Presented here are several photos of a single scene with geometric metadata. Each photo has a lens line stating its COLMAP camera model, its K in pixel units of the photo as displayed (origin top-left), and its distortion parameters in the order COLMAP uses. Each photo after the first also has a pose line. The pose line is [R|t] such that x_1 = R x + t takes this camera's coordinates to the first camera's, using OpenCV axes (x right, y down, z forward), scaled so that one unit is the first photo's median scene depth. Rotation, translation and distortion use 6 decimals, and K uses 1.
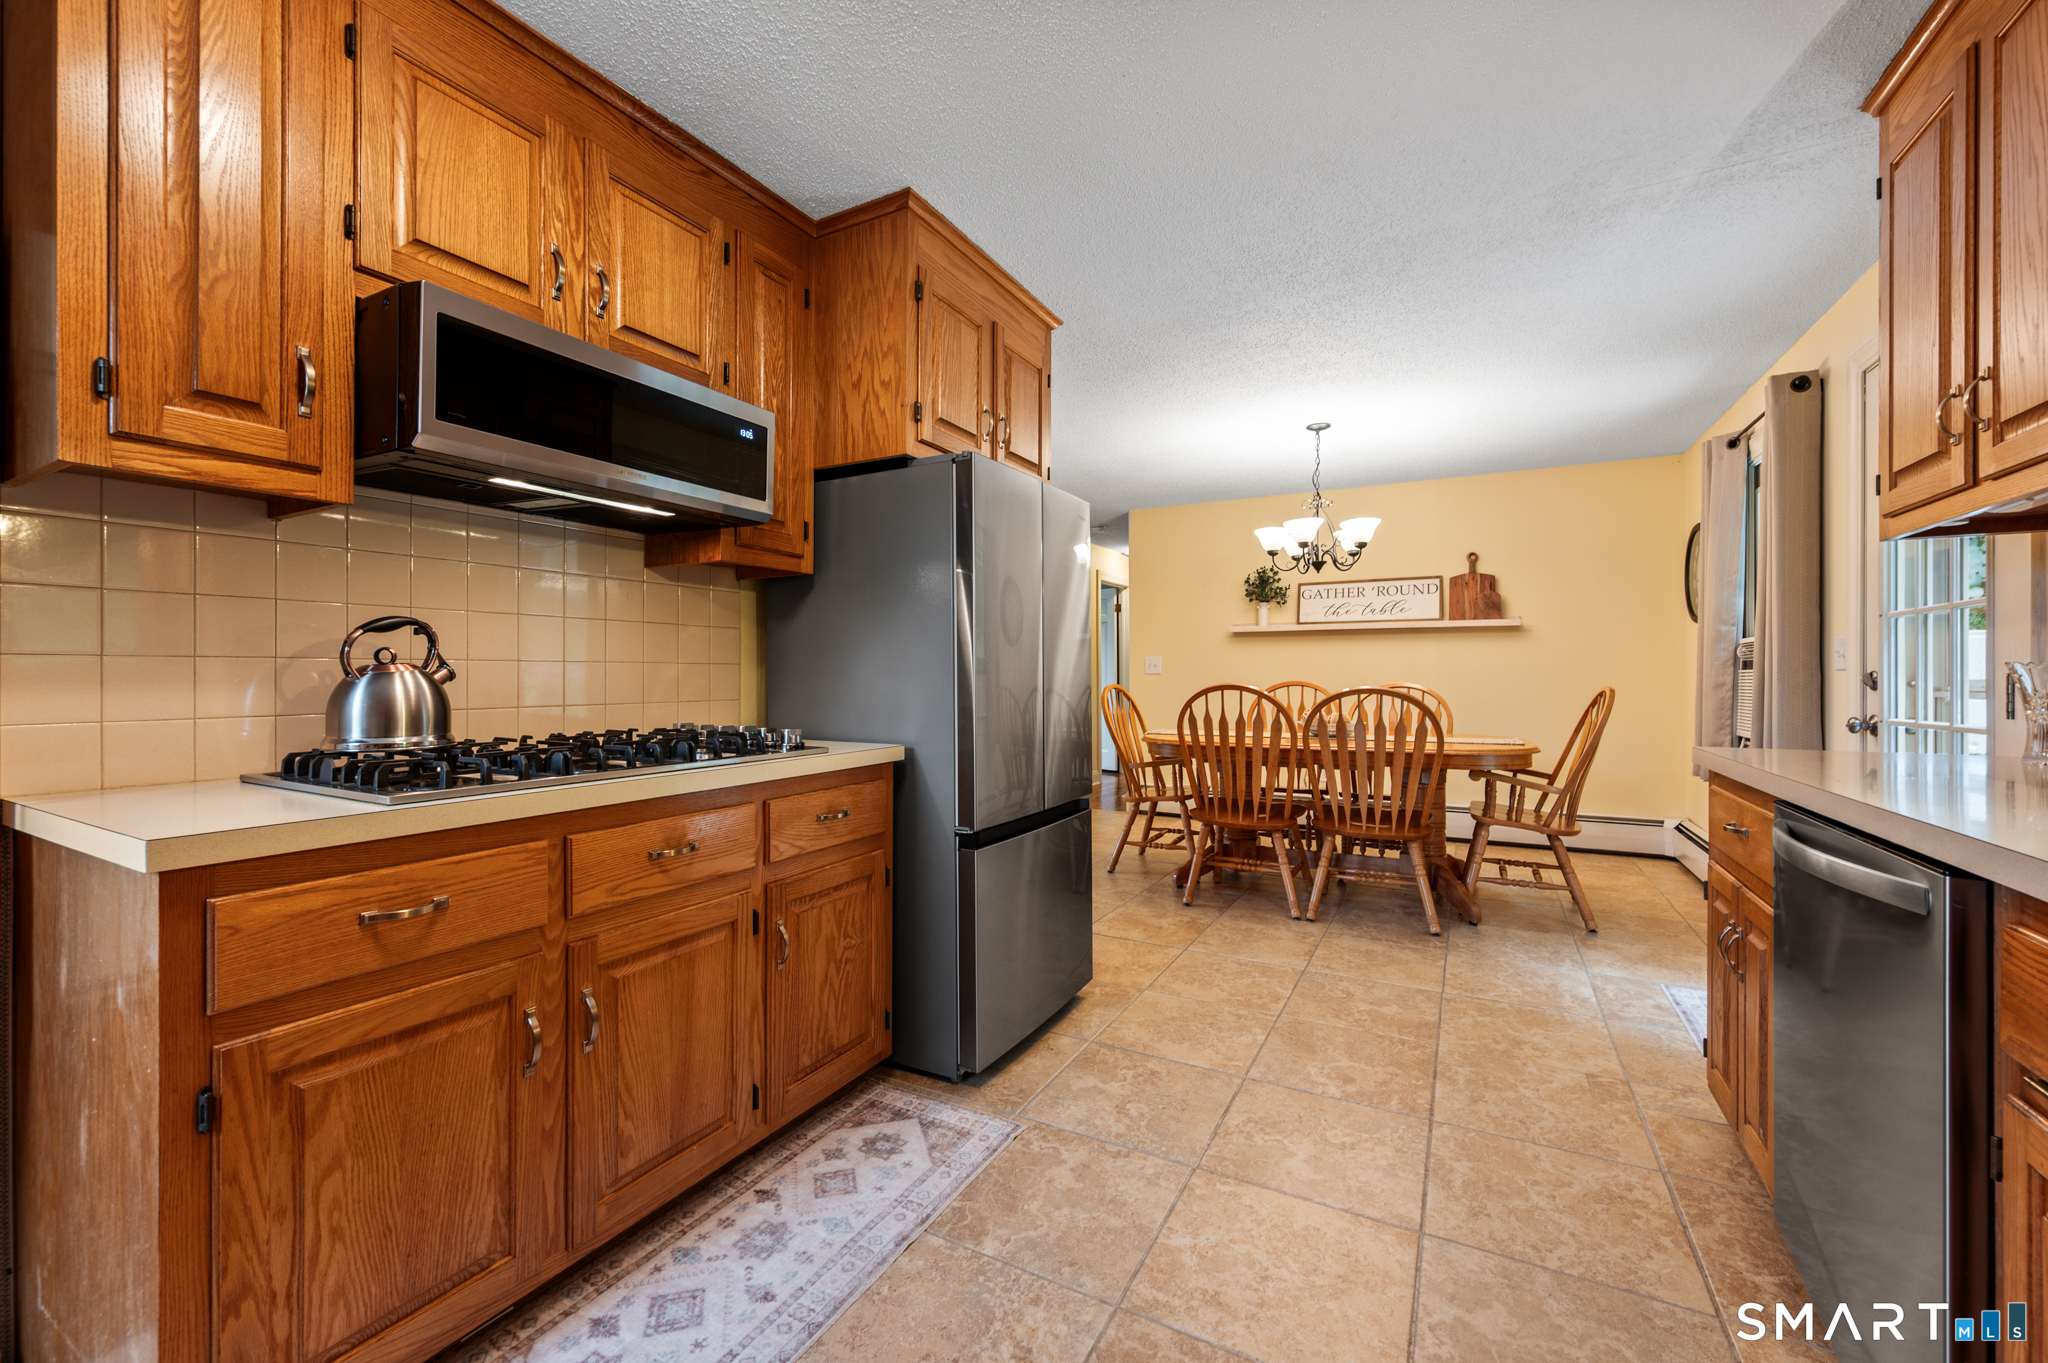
lens RADIAL K [[818.2, 0, 1022.4], [0, 818.2, 675.7], [0, 0, 1]] dist [-0.001148, -0.000618]
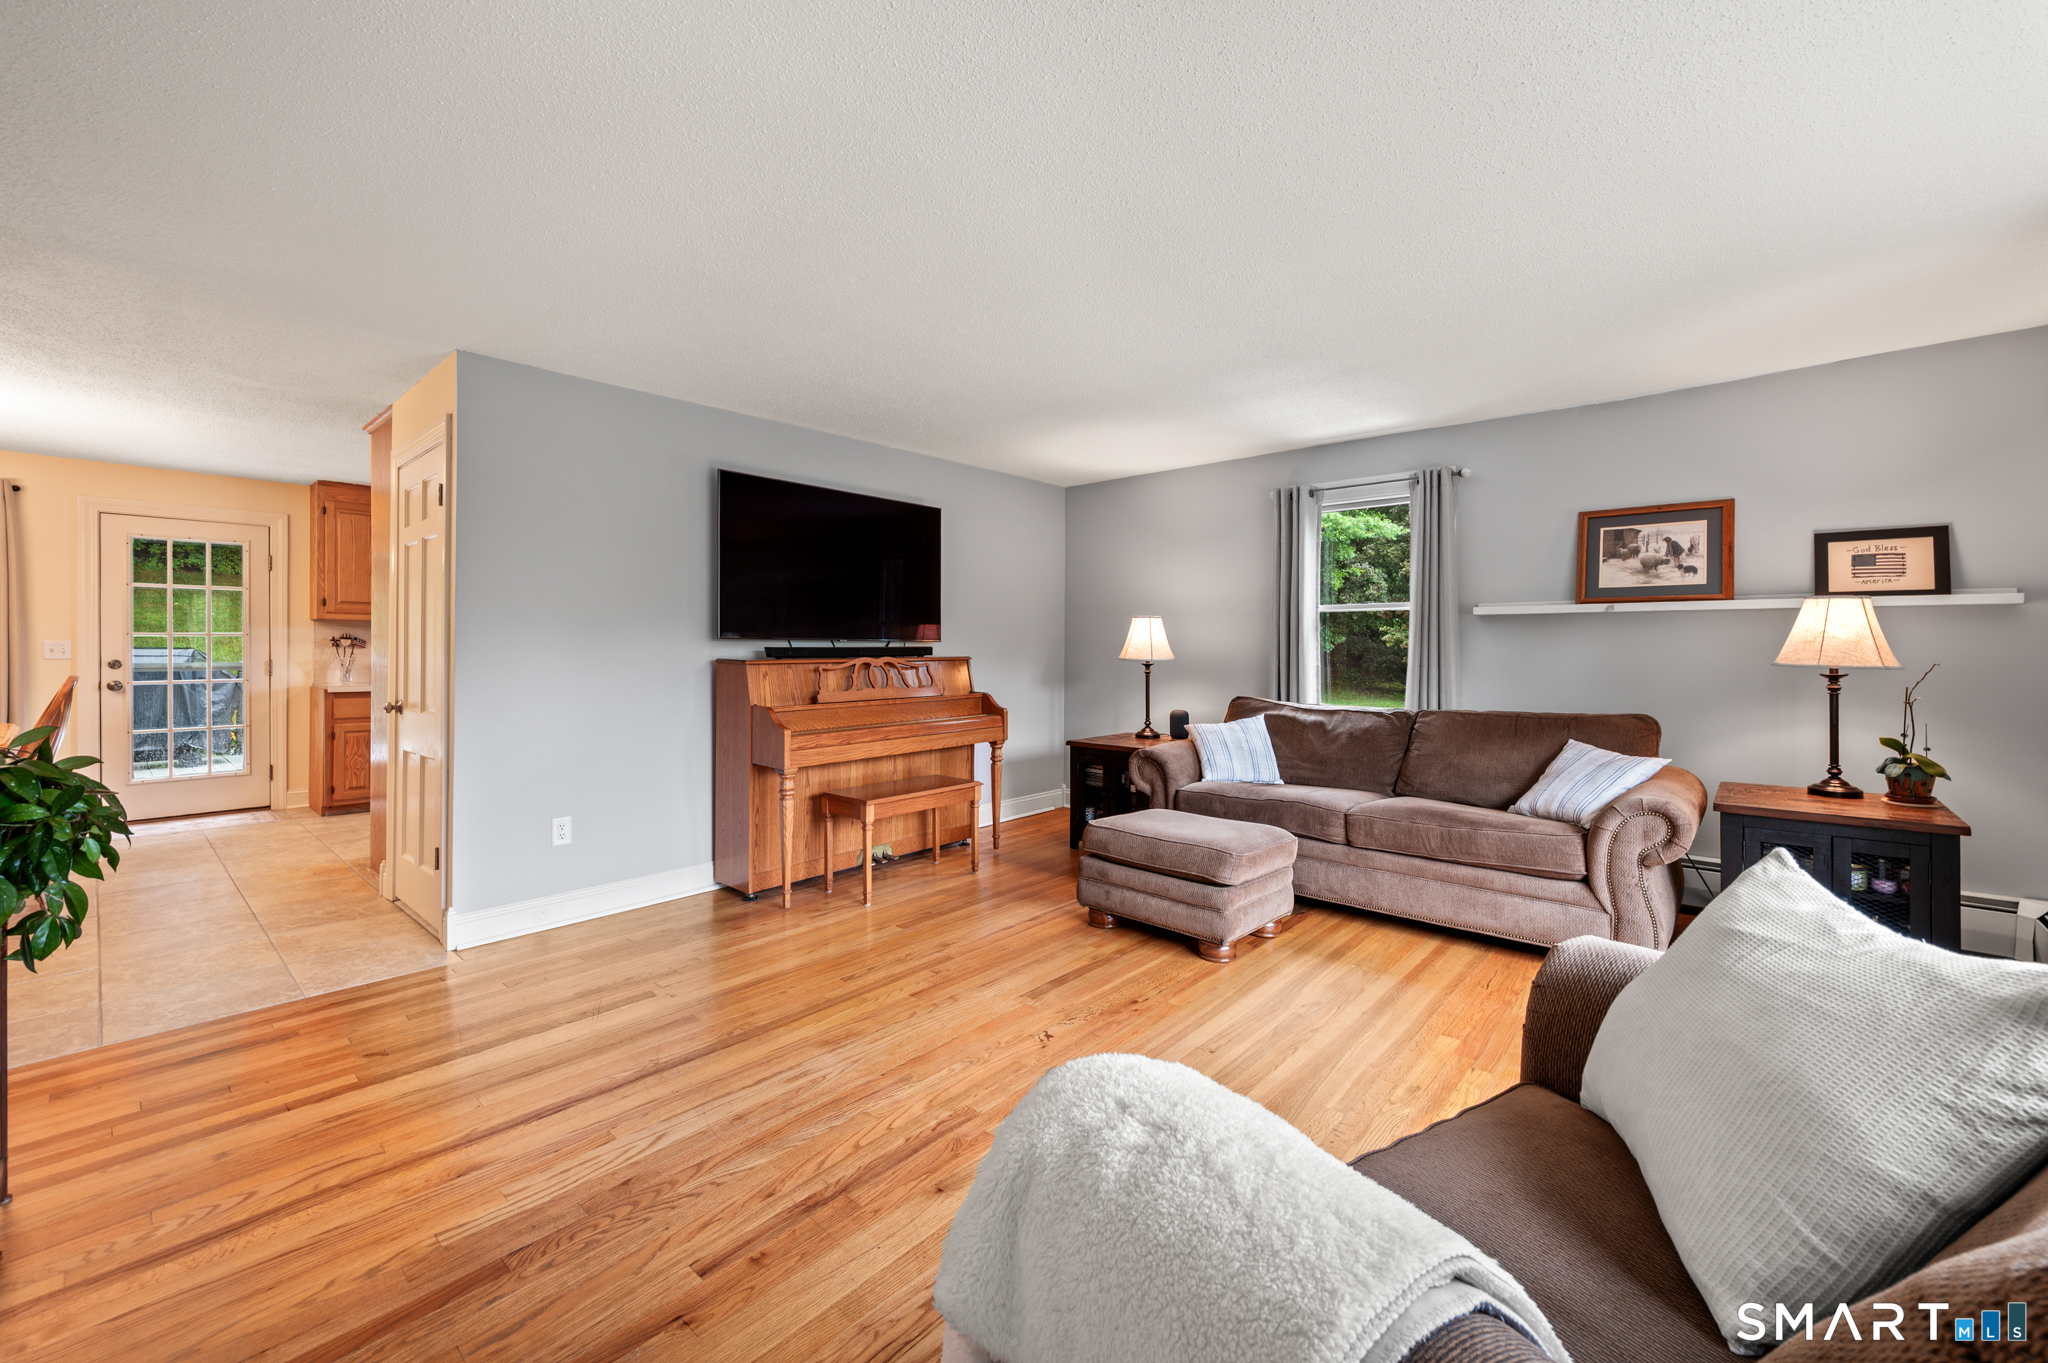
lens RADIAL K [[818.2, 0, 1027.9], [0, 818.2, 653.9], [0, 0, 1]] dist [-0.001148, -0.000618]
pose [[-0.976065, -0.006806, 0.217372, -1.305847], [-0.005810, 0.999969, 0.005221, -0.034344], [-0.217401, 0.003833, -0.976075, 1.956742]]
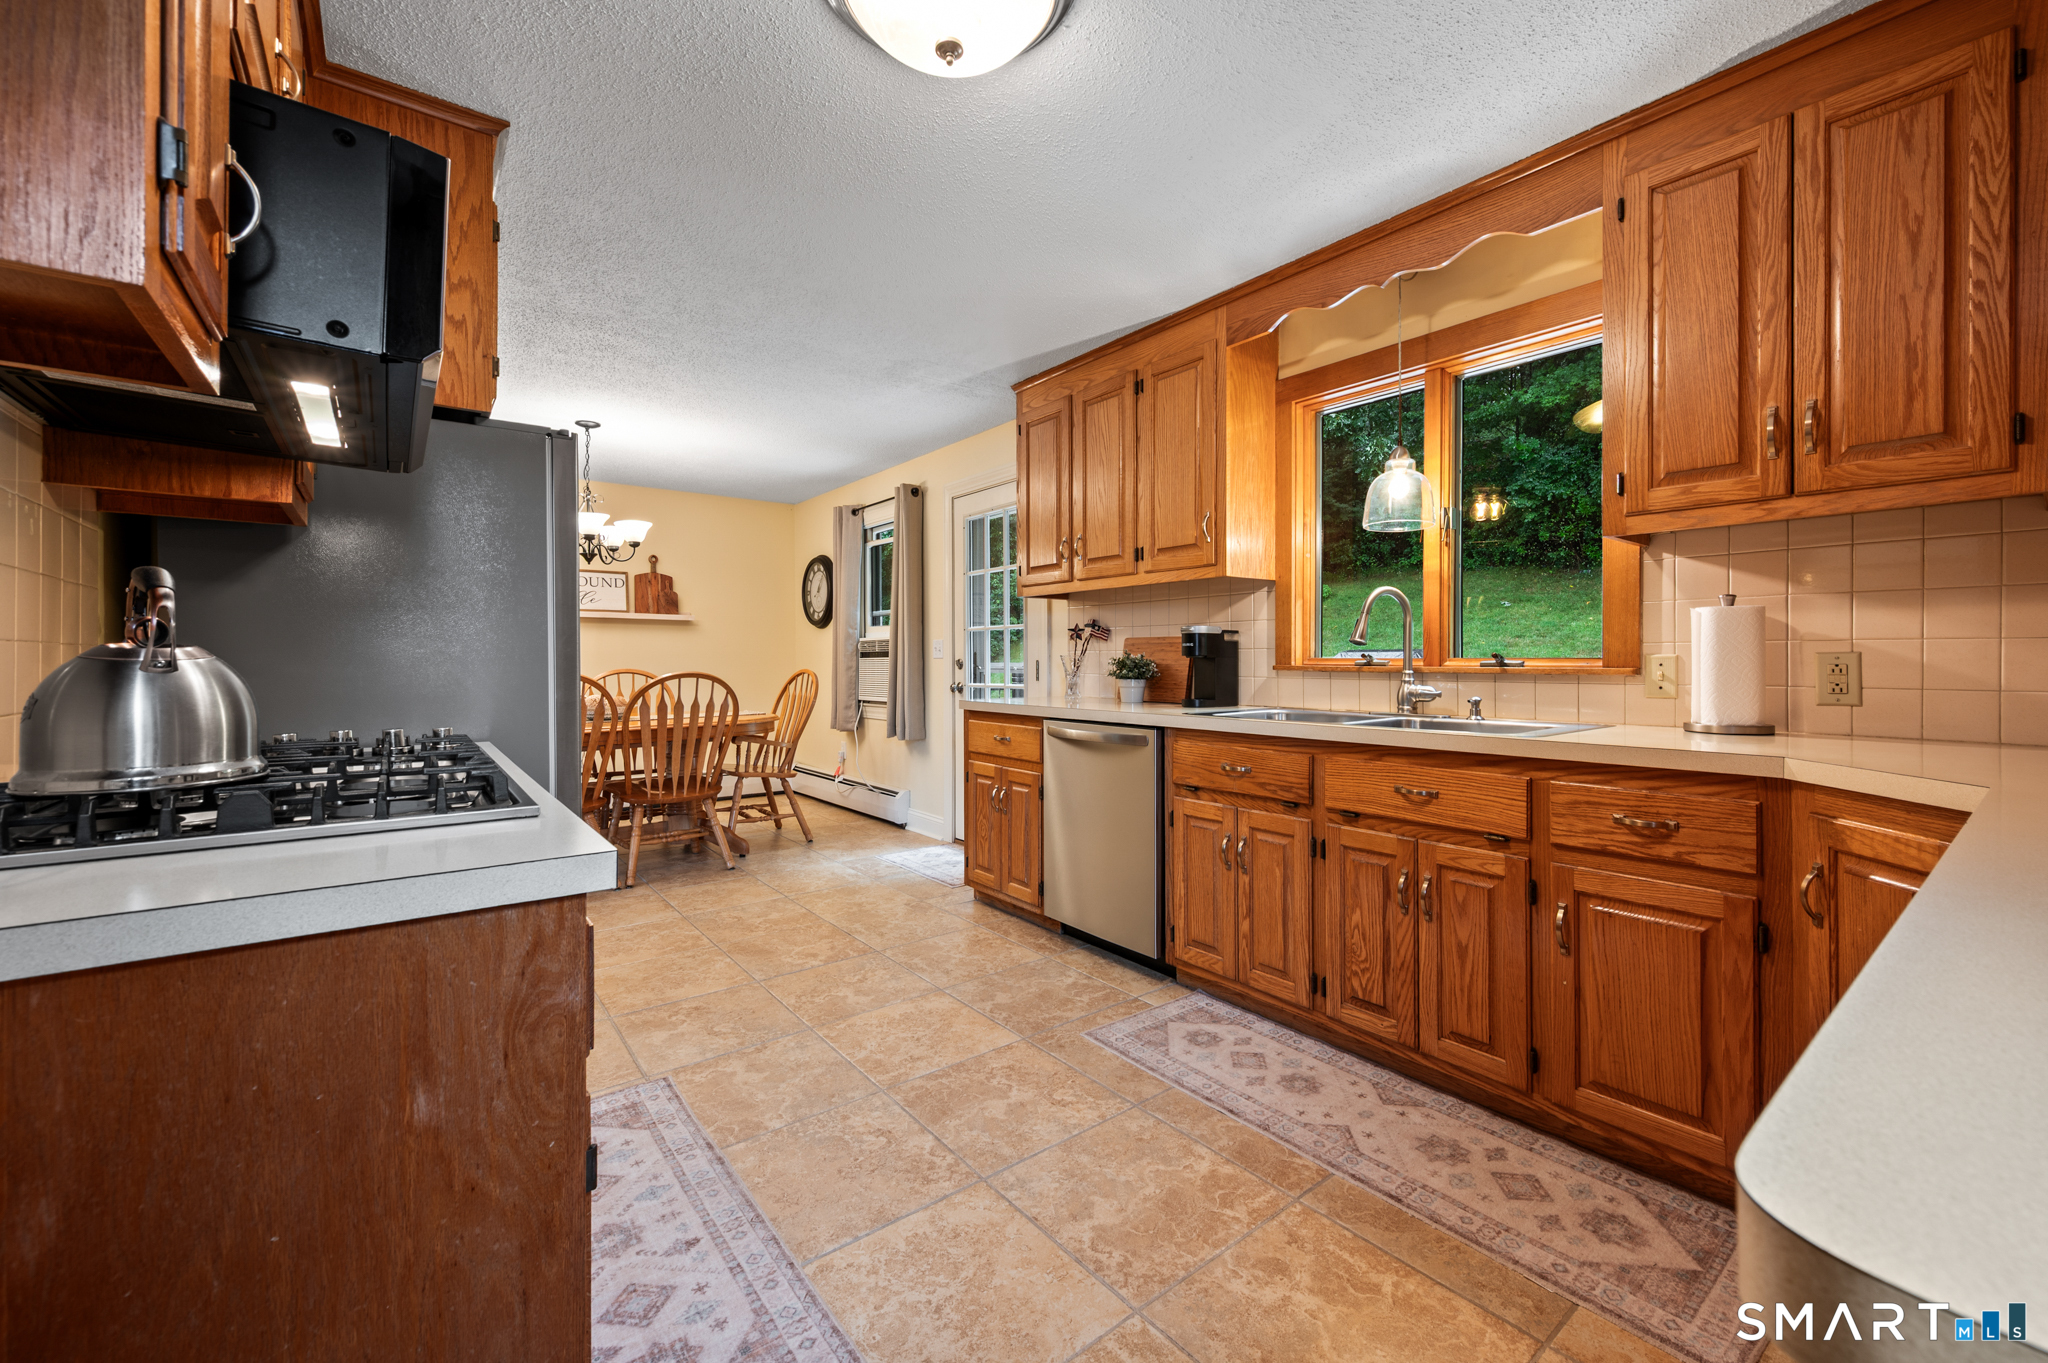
lens RADIAL K [[818.2, 0, 1051.0], [0, 818.2, 677.2], [0, 0, 1]] dist [-0.001148, -0.000618]
pose [[0.386698, -0.023661, 0.921903, -0.474273], [0.003664, 0.999702, 0.024120, -0.006512], [-0.922199, -0.005950, 0.386669, 0.061465]]
